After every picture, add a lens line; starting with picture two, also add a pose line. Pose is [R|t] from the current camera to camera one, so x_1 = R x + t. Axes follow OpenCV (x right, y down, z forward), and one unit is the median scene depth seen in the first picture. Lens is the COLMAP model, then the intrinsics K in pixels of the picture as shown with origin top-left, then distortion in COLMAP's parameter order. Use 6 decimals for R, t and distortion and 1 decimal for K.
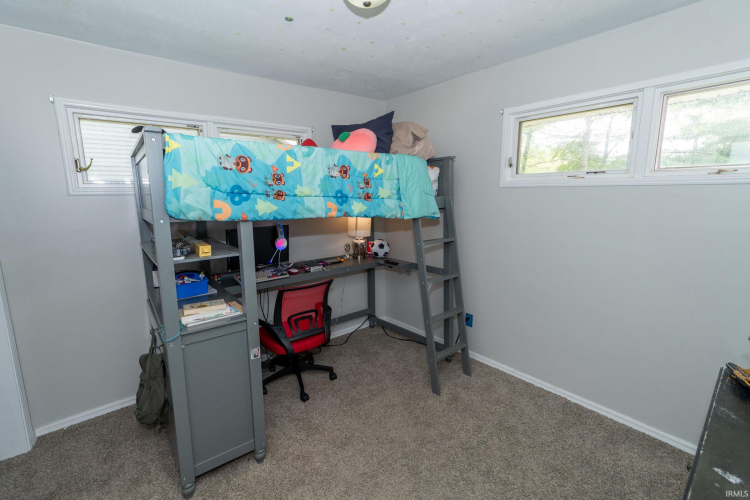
lens RADIAL K [[328.4, 0, 372.6], [0, 328.4, 249.3], [0, 0, 1]] dist [-0.003694, -0.000452]
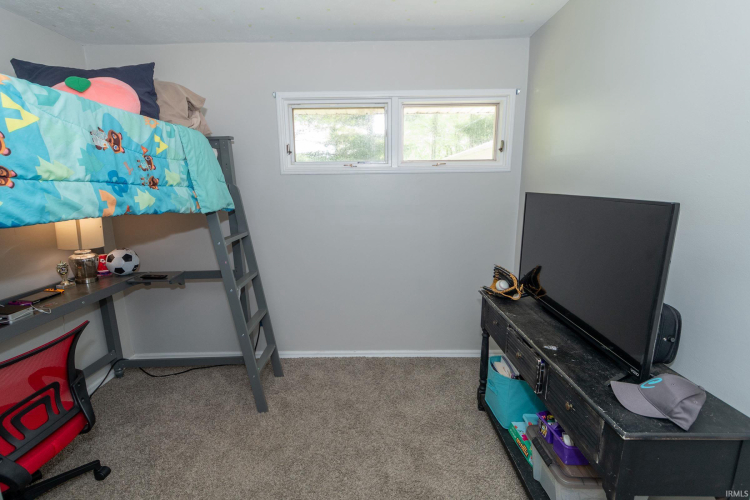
lens RADIAL K [[328.4, 0, 374.1], [0, 328.4, 248.0], [0, 0, 1]] dist [-0.003694, -0.000452]
pose [[0.639198, -0.151609, 0.753950, -0.214204], [0.140492, 0.986897, 0.079343, -0.015608], [-0.756100, 0.055208, 0.652123, 0.194117]]
